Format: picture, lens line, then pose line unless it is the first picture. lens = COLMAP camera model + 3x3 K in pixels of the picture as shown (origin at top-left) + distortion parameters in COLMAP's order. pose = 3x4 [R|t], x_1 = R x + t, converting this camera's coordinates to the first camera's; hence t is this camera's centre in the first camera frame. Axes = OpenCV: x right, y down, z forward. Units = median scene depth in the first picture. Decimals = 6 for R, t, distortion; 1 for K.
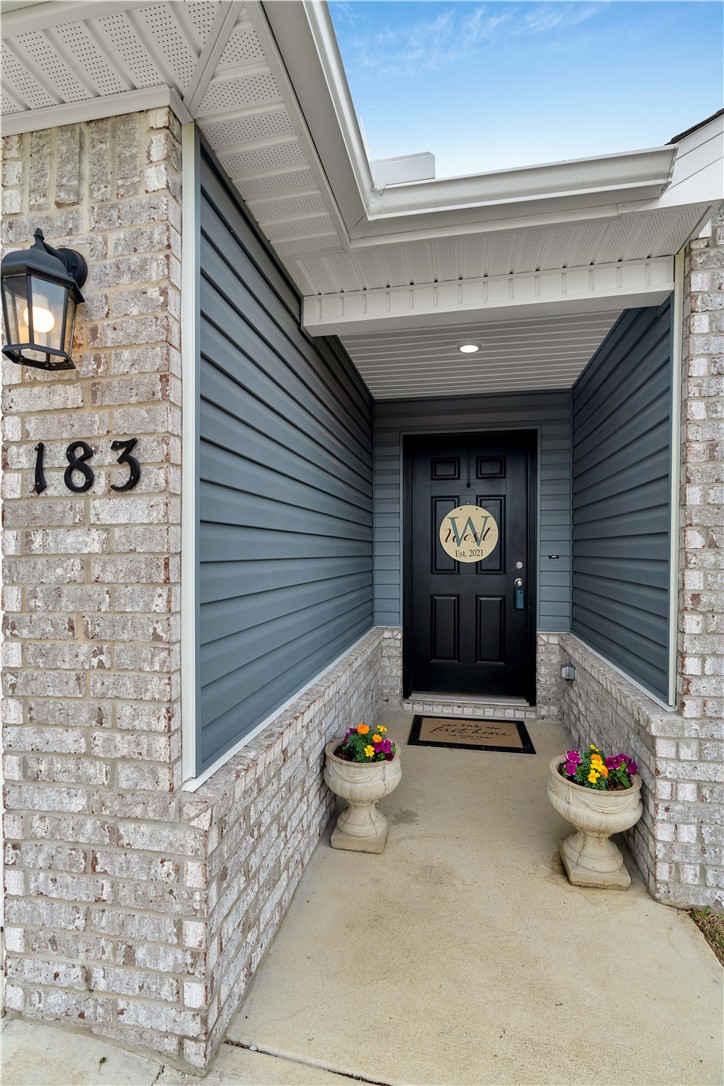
lens RADIAL K [[498.8, 0, 359.2], [0, 498.8, 553.4], [0, 0, 1]] dist [-0.000273, -0.000139]
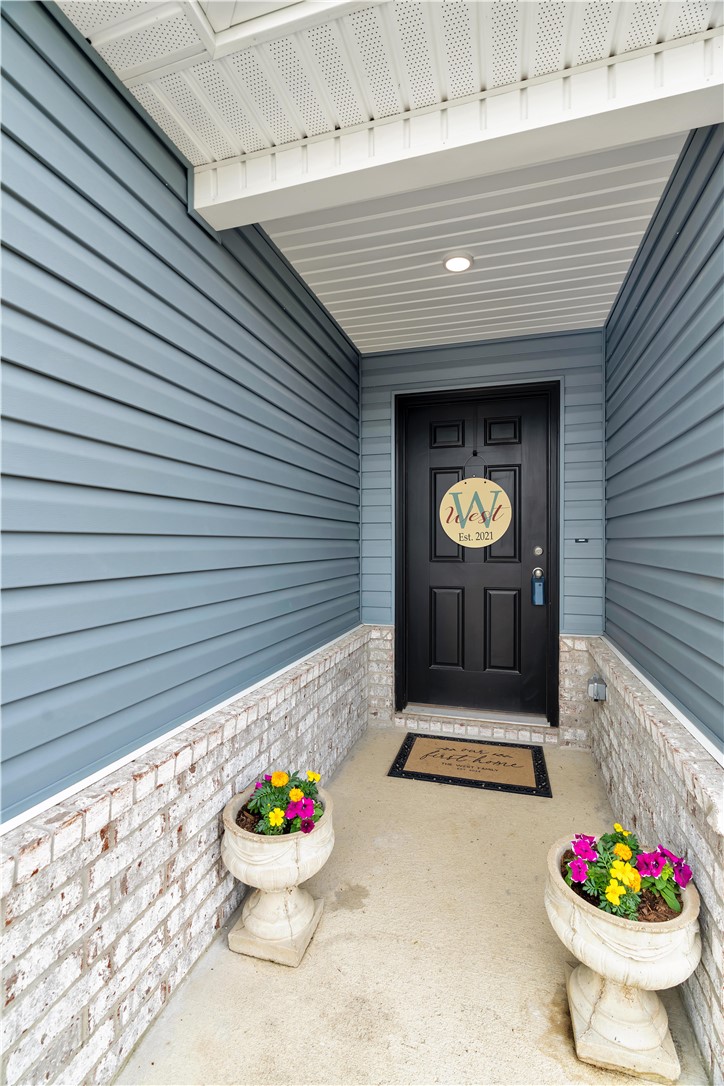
lens RADIAL K [[487.3, 0, 362.0], [0, 487.3, 543.0], [0, 0, 1]] dist [-0.002377, 0.000355]
pose [[0.996026, -0.000882, -0.089055, 0.171023], [0.000582, 0.999994, -0.003399, 0.021176], [0.089058, 0.003334, 0.996021, 0.302639]]
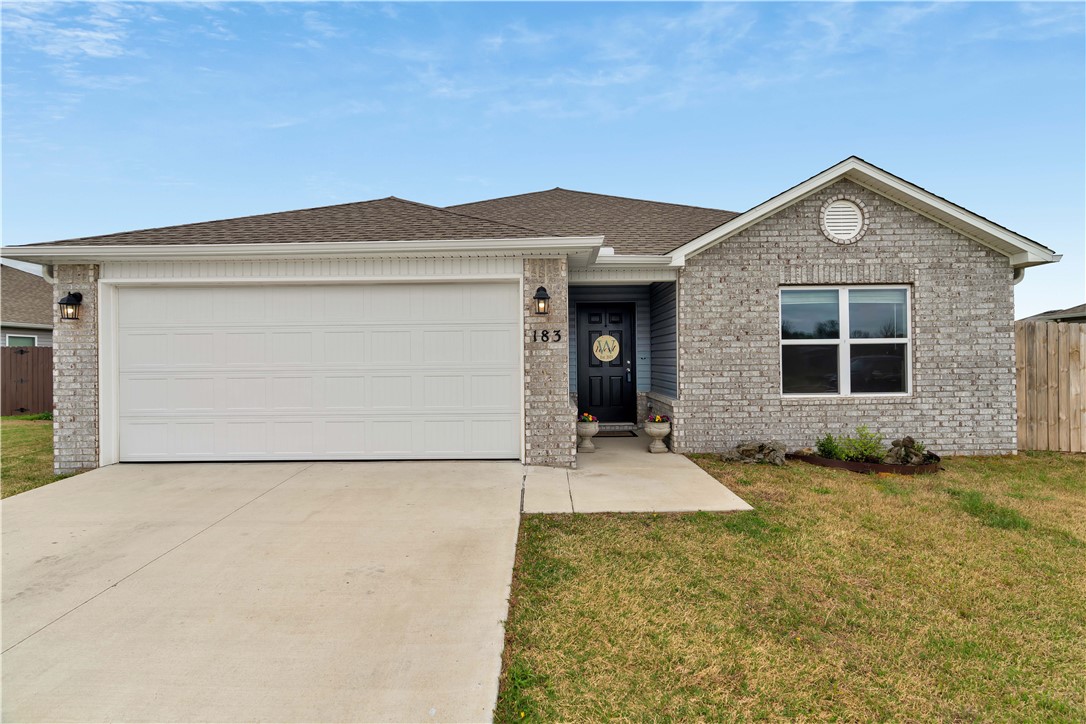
lens RADIAL K [[498.8, 0, 547.1], [0, 498.8, 348.5], [0, 0, 1]] dist [-0.000273, -0.000139]
pose [[0.980808, -0.005315, 0.194905, -0.748121], [0.011128, 0.999525, -0.028743, 0.035312], [-0.194660, 0.030360, 0.980401, -1.777792]]
